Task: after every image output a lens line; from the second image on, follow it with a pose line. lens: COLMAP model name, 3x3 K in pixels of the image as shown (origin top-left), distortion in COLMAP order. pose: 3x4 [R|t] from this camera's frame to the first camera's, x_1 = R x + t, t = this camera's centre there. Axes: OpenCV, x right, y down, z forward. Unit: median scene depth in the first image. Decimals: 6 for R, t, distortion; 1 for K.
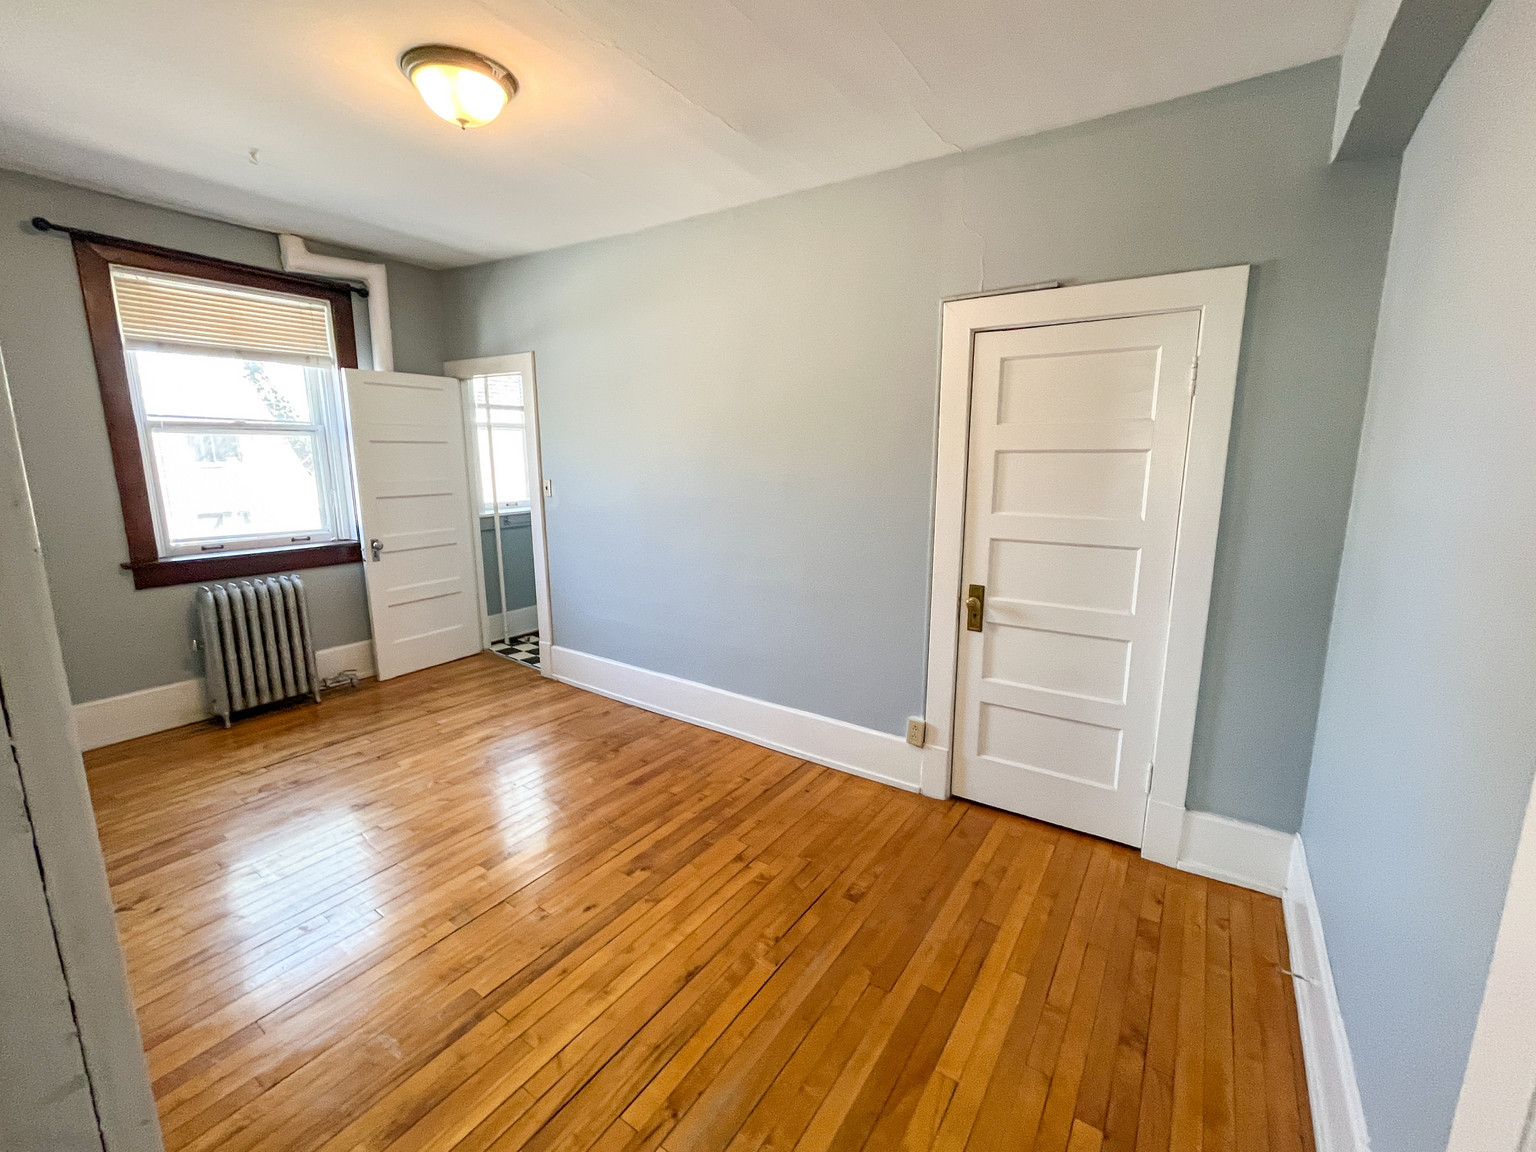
lens RADIAL K [[621.0, 0, 753.8], [0, 621.0, 580.8], [0, 0, 1]] dist [-0.019721, -0.000062]
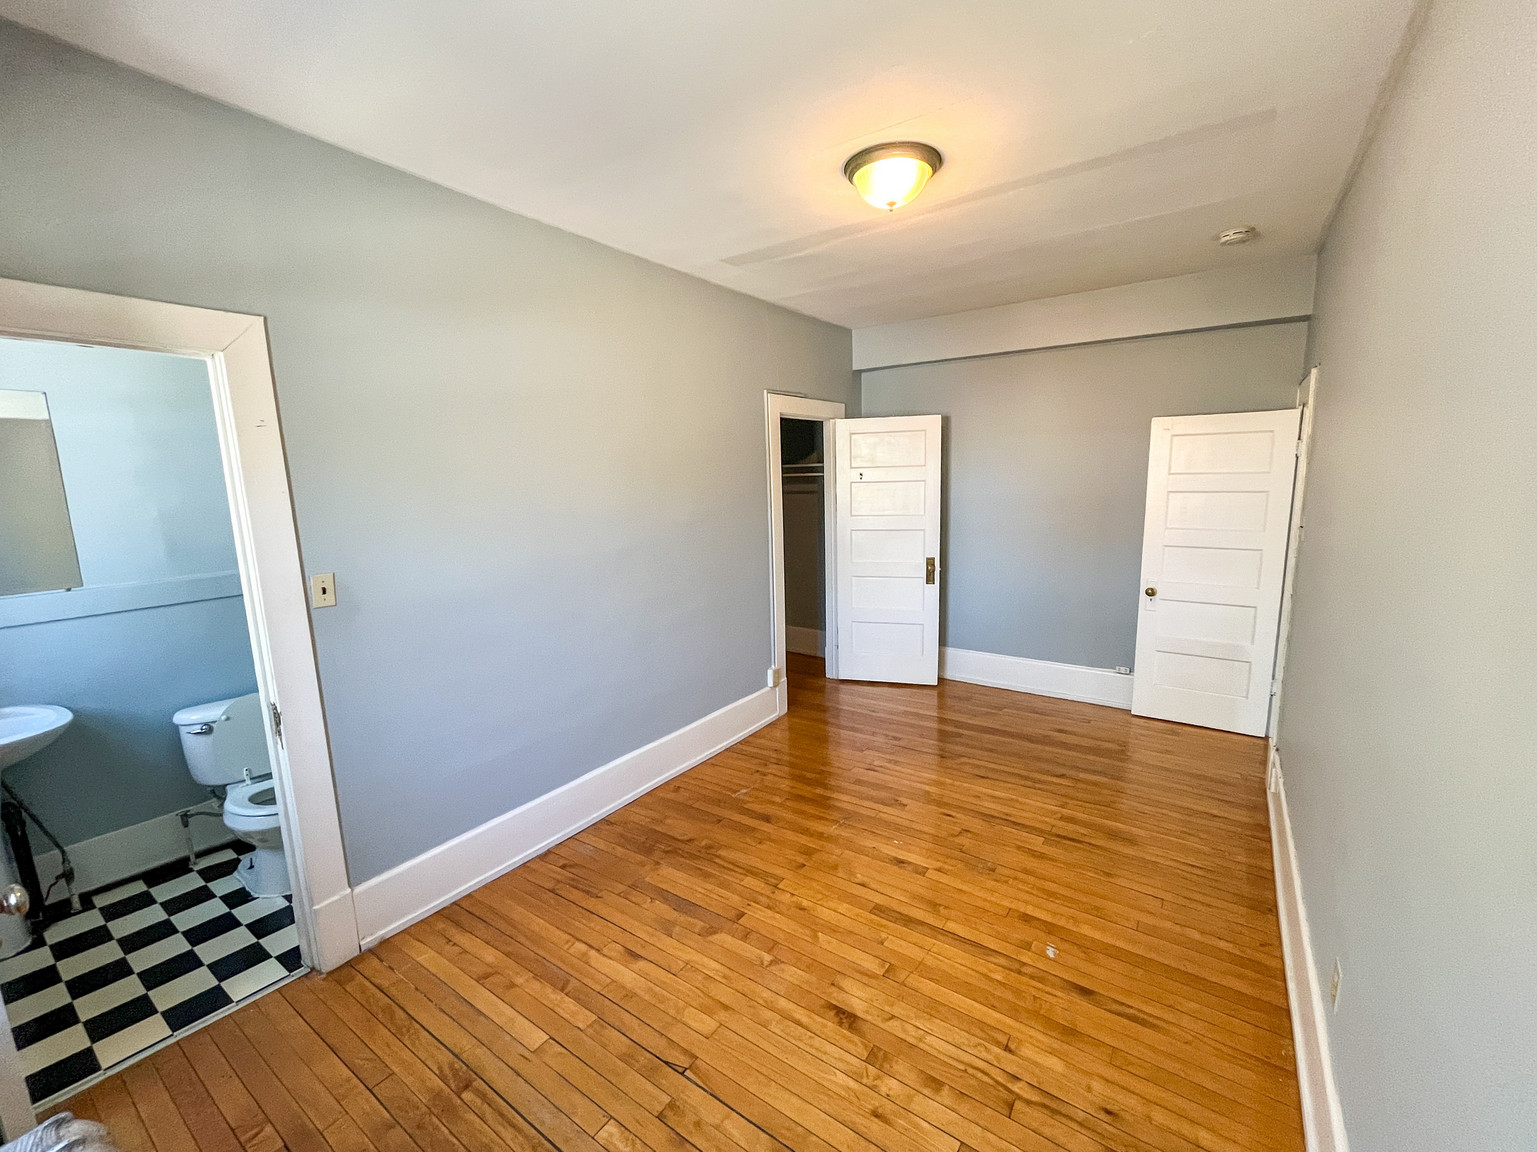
lens RADIAL K [[627.3, 0, 763.5], [0, 627.3, 576.3], [0, 0, 1]] dist [-0.000111, -0.002964]
pose [[0.049265, -0.175986, 0.983159, -1.104297], [0.228948, 0.960134, 0.160392, -0.216292], [-0.972191, 0.217190, 0.087593, 0.809756]]
